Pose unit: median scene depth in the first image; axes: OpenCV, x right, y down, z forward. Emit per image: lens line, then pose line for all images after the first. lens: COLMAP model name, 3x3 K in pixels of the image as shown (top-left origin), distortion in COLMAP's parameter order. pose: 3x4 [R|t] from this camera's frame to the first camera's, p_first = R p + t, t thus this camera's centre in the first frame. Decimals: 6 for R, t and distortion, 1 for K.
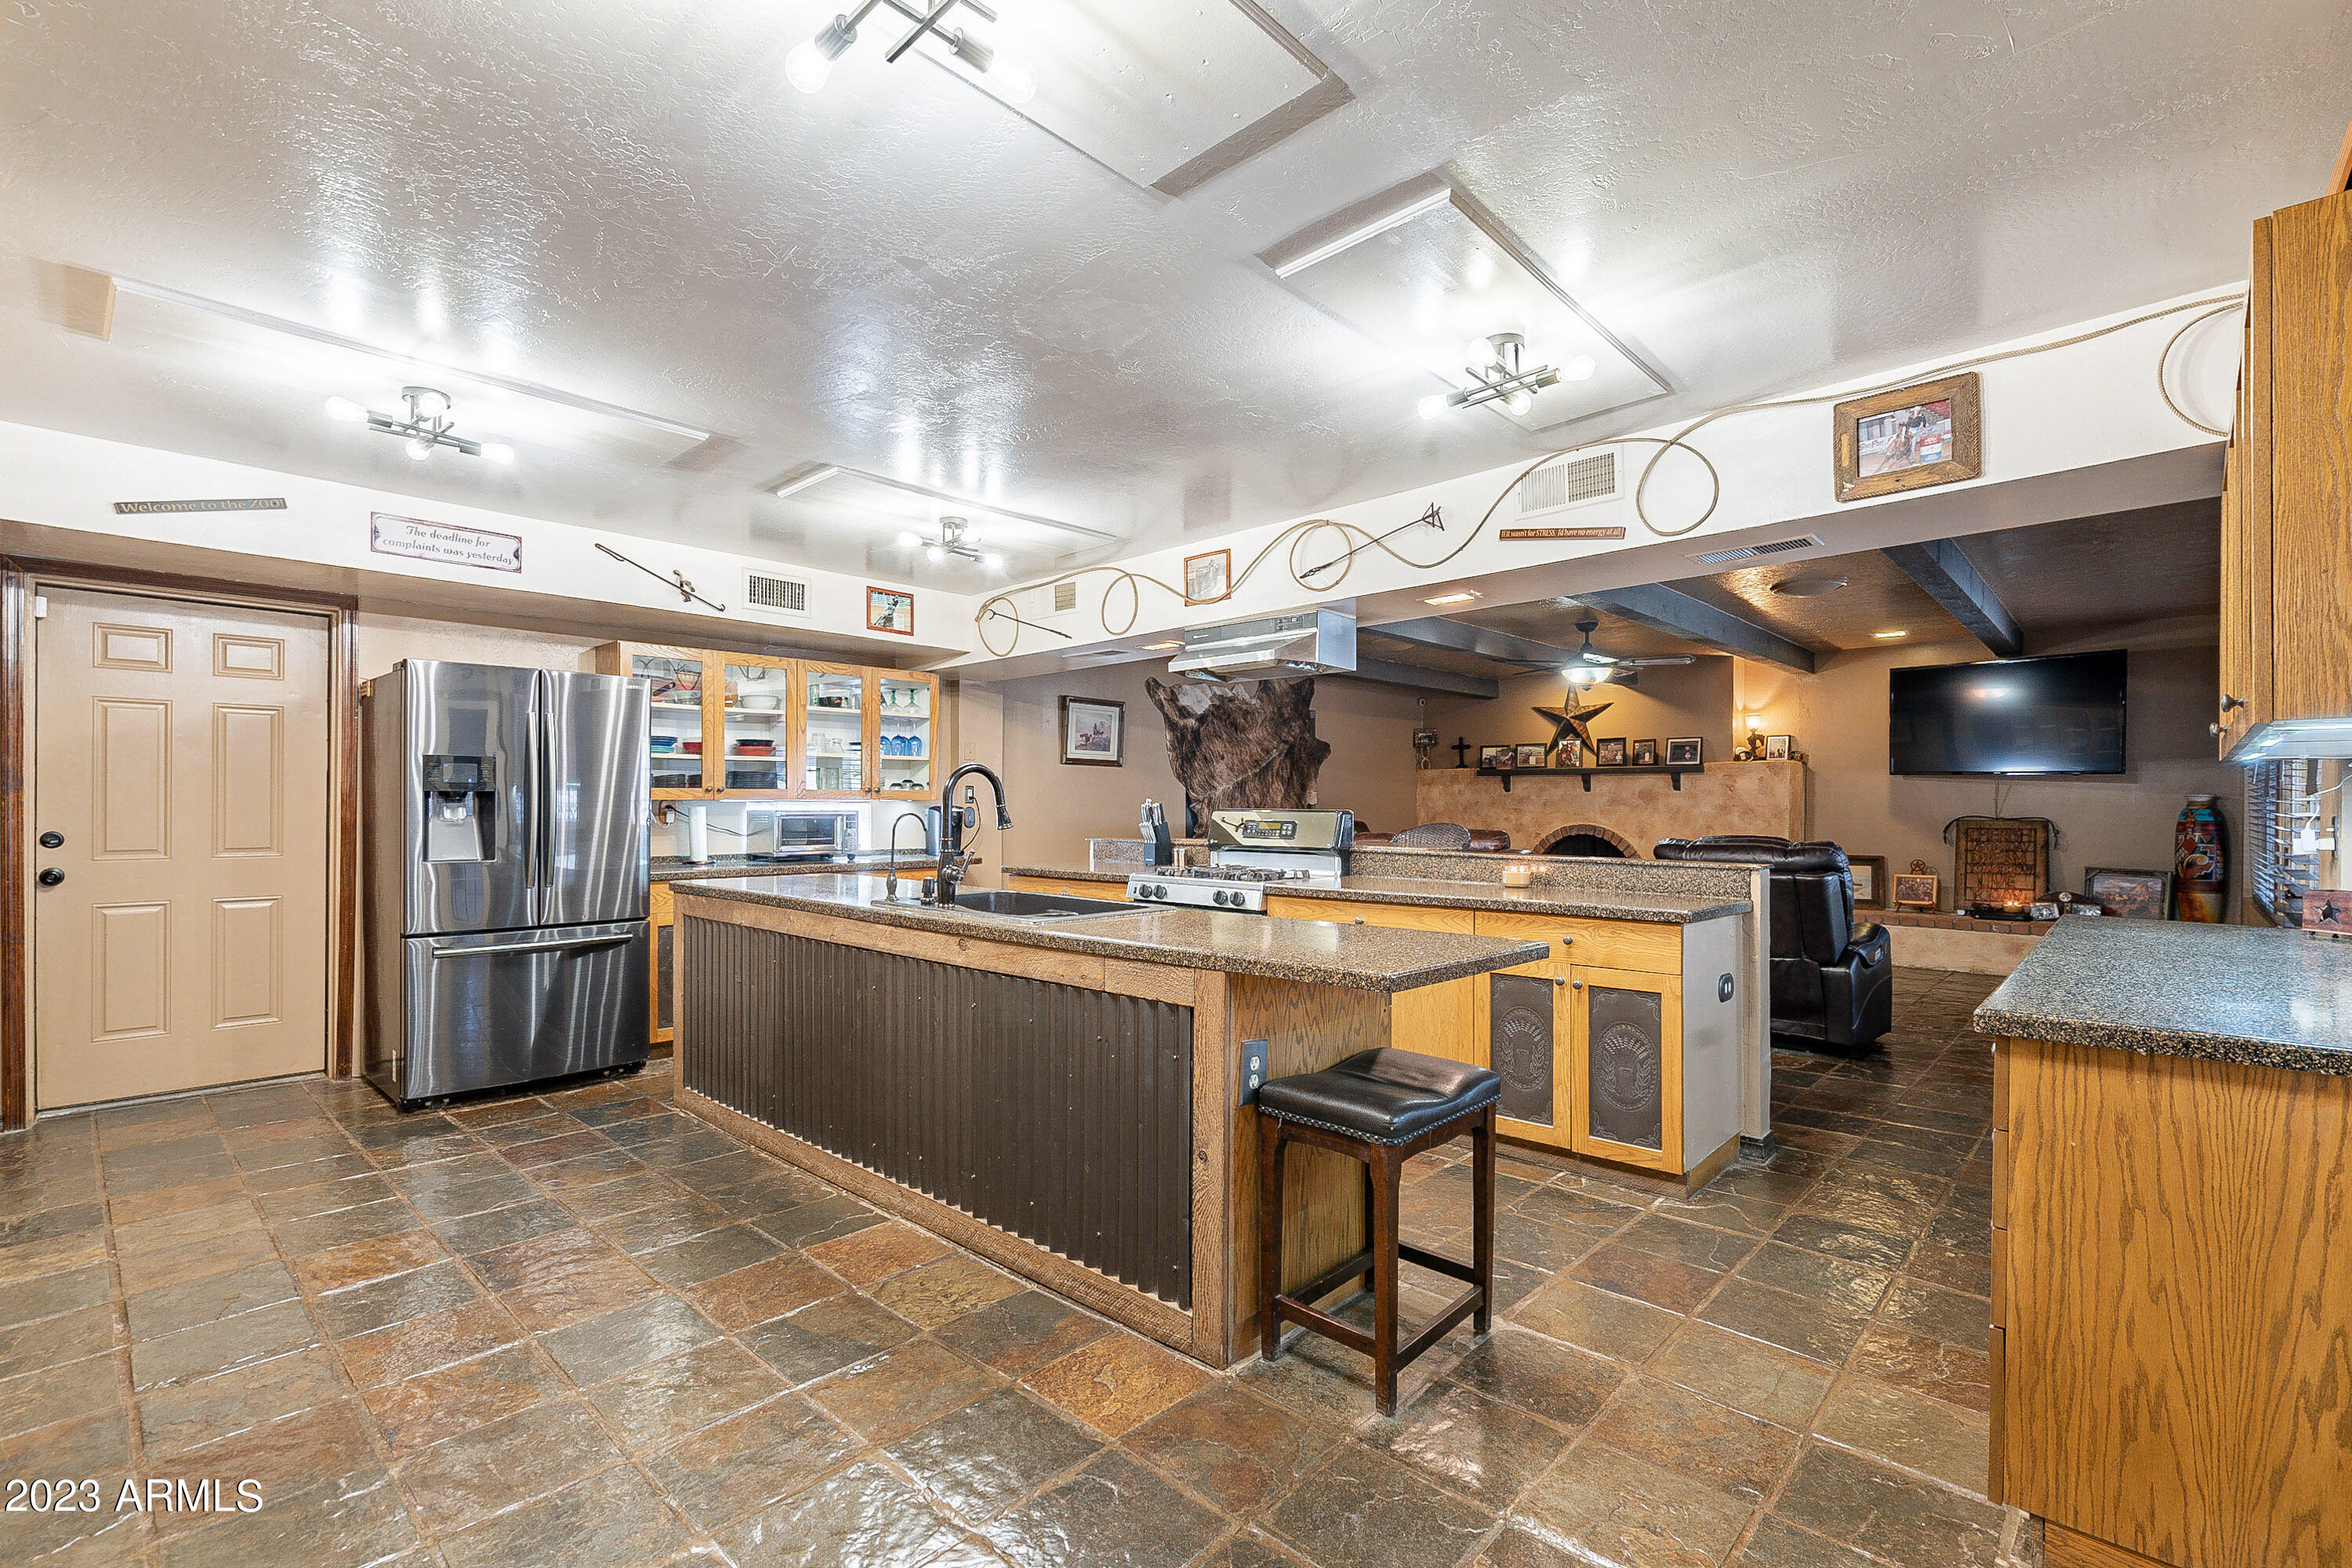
lens RADIAL K [[1064.5, 0, 1172.2], [0, 1064.5, 800.3], [0, 0, 1]] dist [-0.005697, 0.002984]
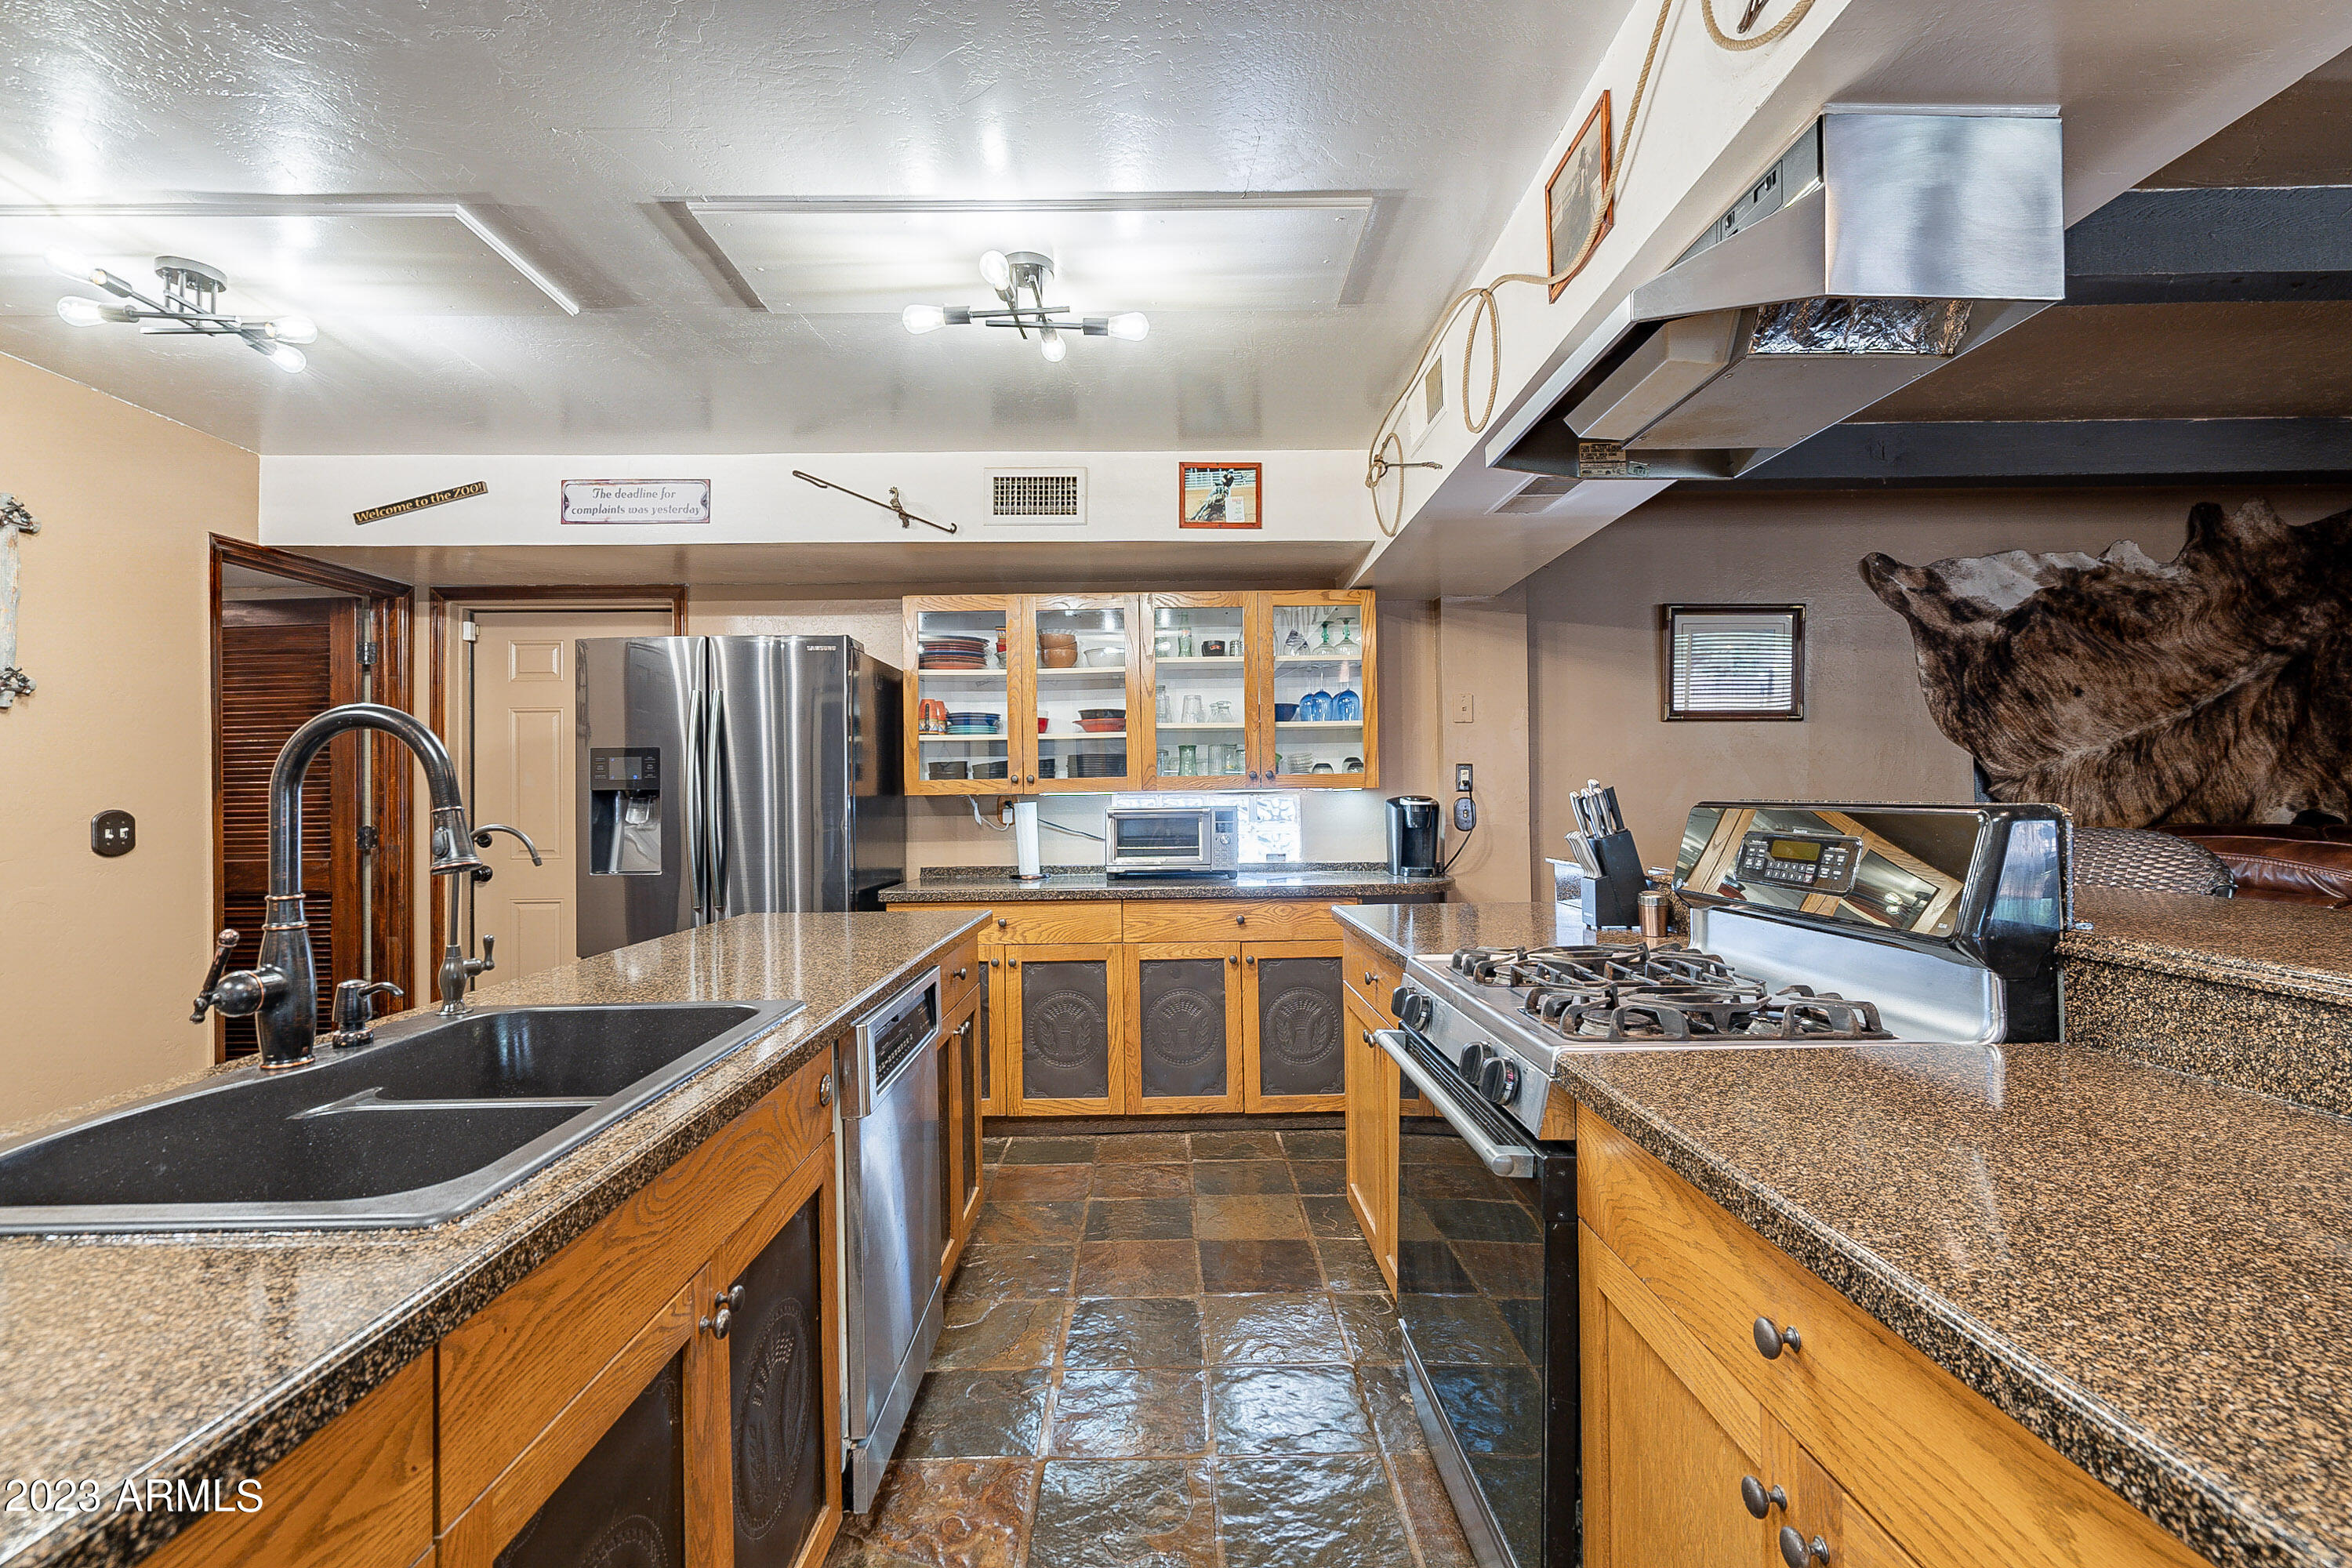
lens RADIAL K [[1064.5, 0, 1175.3], [0, 1064.5, 774.8], [0, 0, 1]] dist [-0.005697, 0.002984]
pose [[0.692202, -0.025680, -0.721247, 0.171287], [0.016850, 0.999669, -0.019421, 0.002376], [0.721507, 0.001290, 0.692406, 0.527396]]
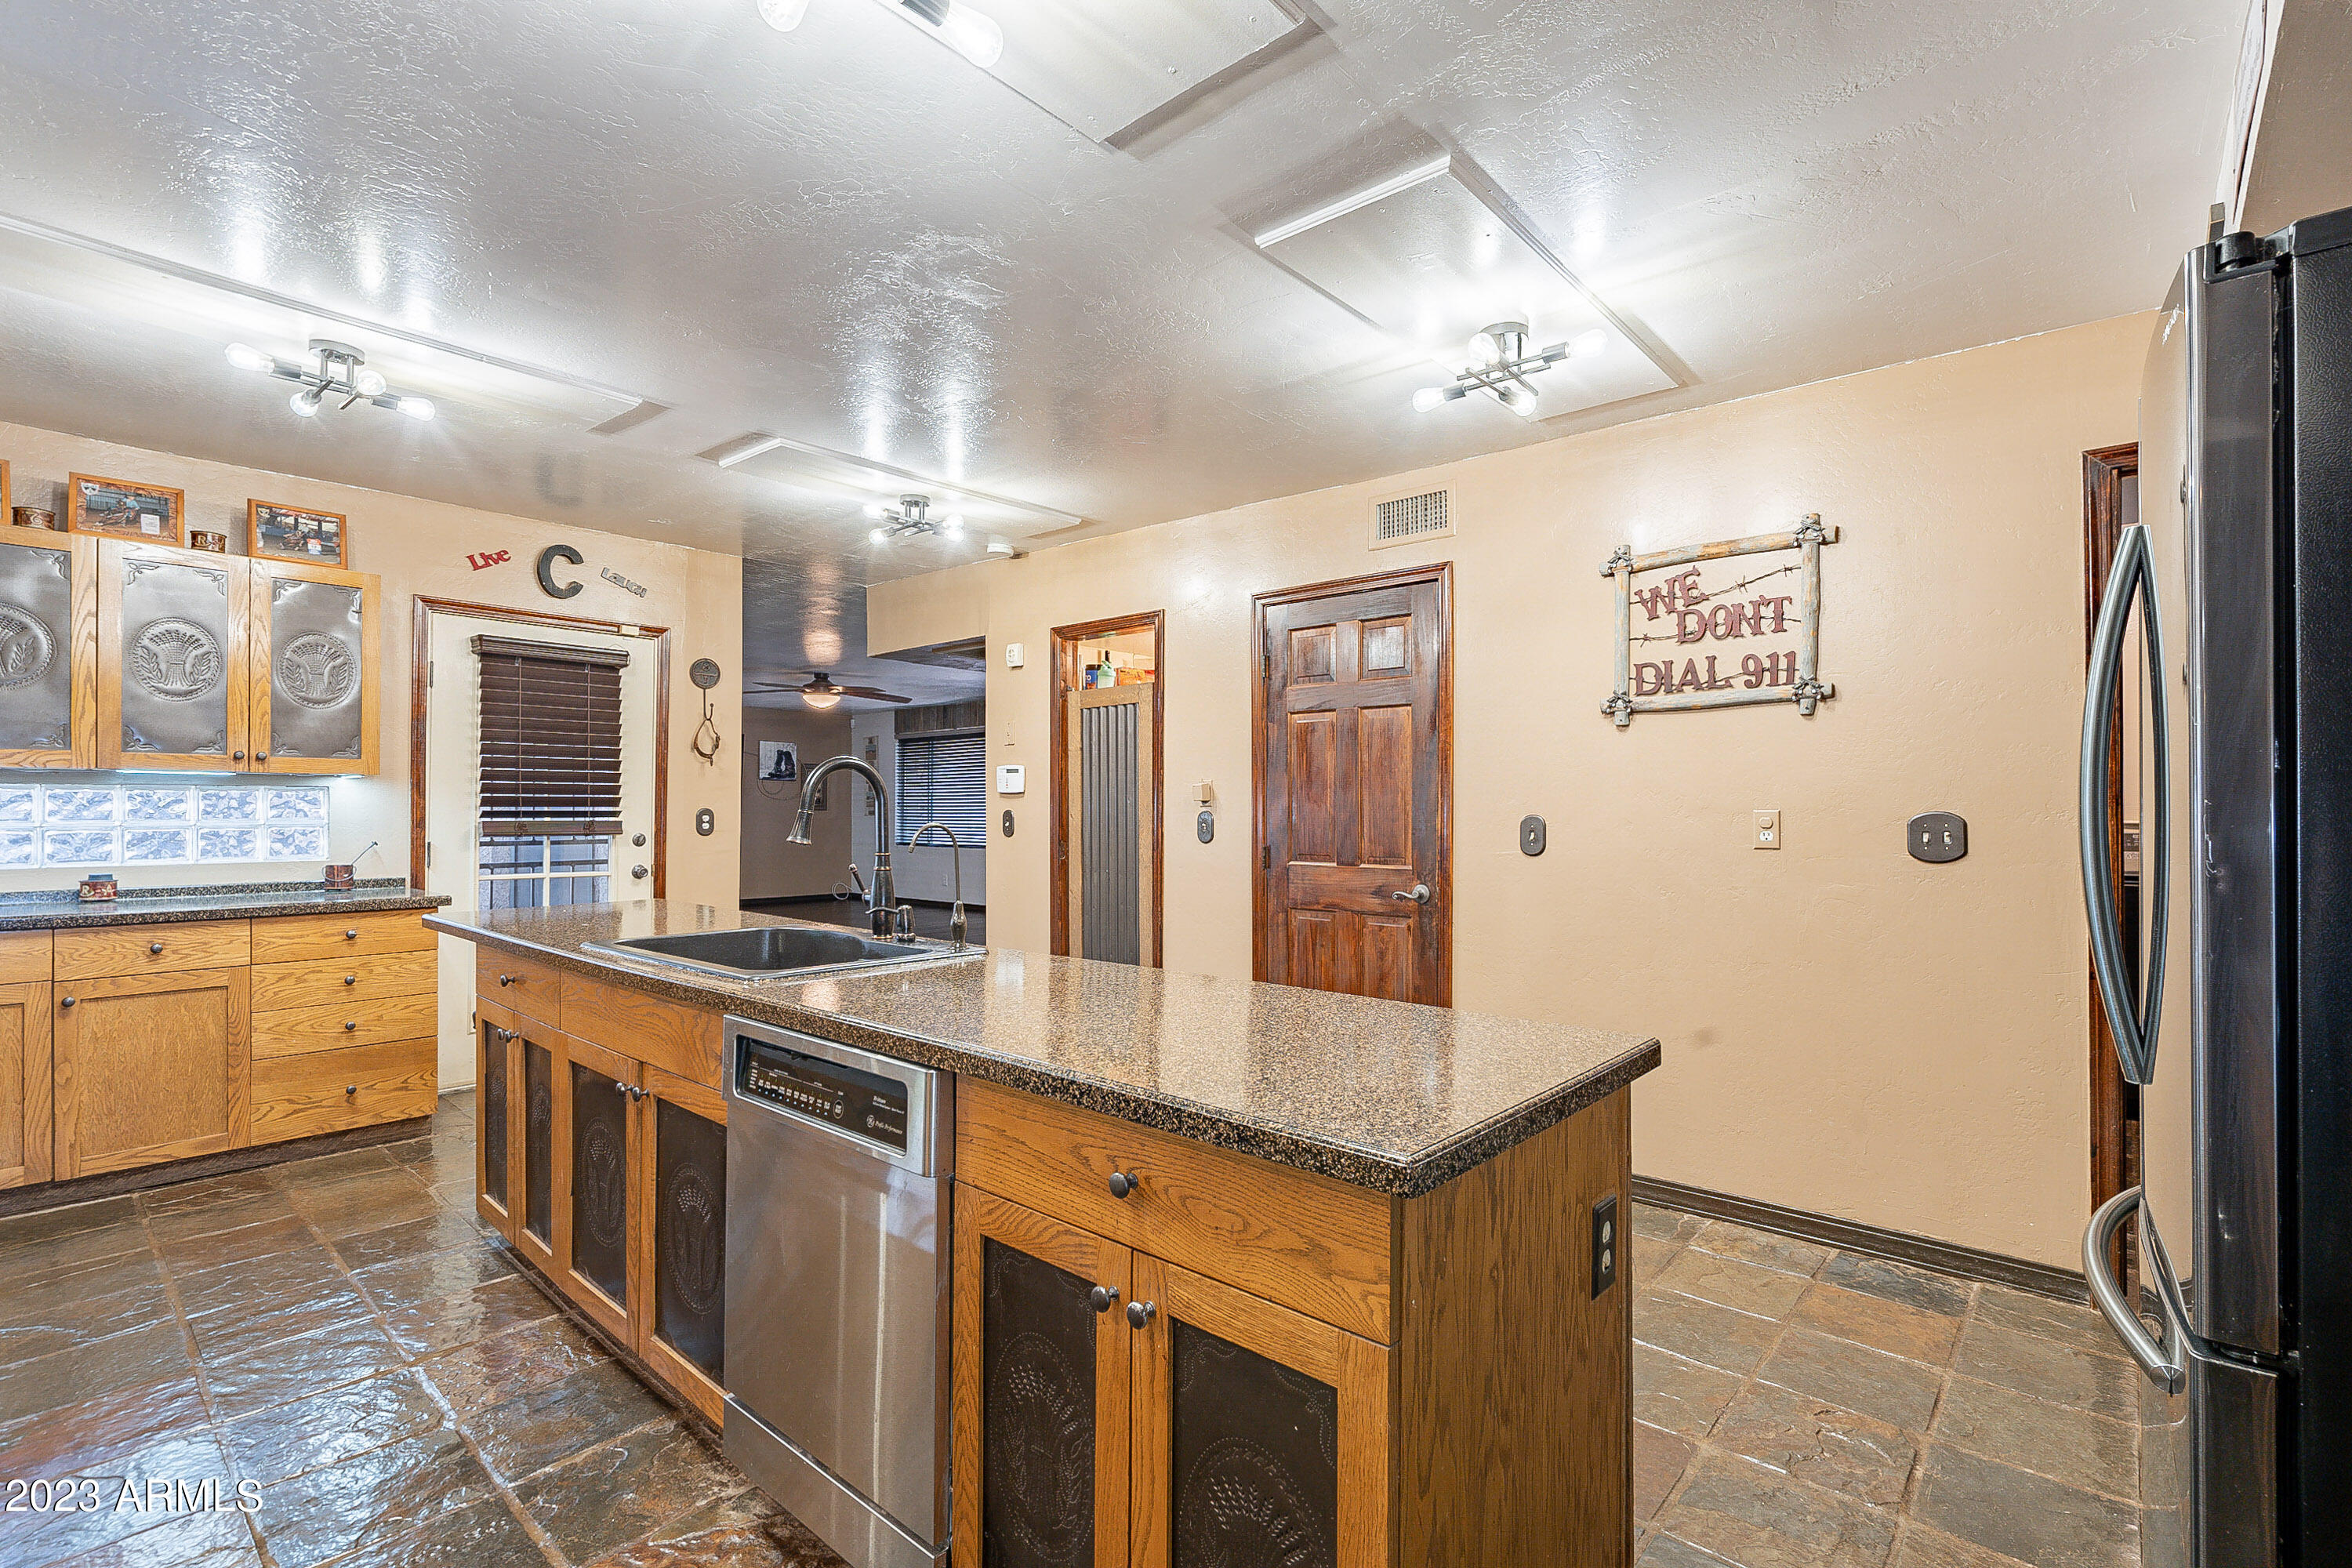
lens RADIAL K [[1064.5, 0, 1178.2], [0, 1064.5, 802.6], [0, 0, 1]] dist [-0.005697, 0.002984]
pose [[-0.999623, -0.005379, -0.026909, -0.225242], [-0.005178, 0.999958, -0.007502, 0.001680], [0.026949, -0.007360, -0.999610, 0.988936]]
